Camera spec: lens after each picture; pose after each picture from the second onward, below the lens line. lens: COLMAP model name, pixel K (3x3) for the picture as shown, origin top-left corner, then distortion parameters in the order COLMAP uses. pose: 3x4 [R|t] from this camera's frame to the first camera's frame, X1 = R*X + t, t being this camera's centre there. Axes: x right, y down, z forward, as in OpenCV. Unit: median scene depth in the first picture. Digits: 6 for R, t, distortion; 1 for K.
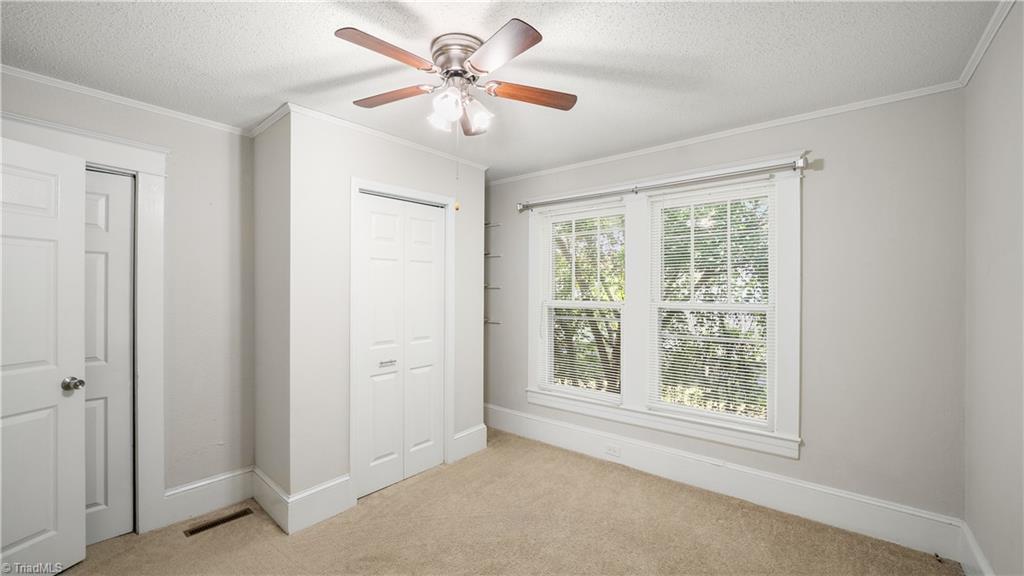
lens RADIAL K [[414.9, 0, 512.0], [0, 414.9, 288.0], [0, 0, 1]] dist [0.013805, -0.000093]
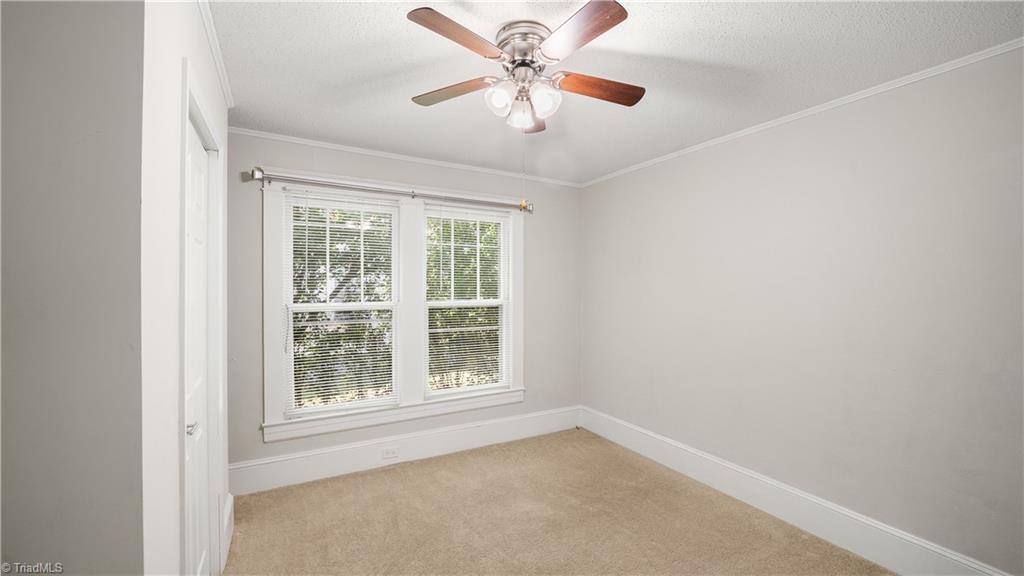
lens RADIAL K [[407.8, 0, 496.3], [0, 407.8, 289.8], [0, 0, 1]] dist [0.000364, 0.000188]
pose [[0.381446, 0.005151, 0.924377, -0.572686], [0.000265, 0.999984, -0.005682, 0.010726], [-0.924391, 0.002412, 0.381438, 0.413643]]
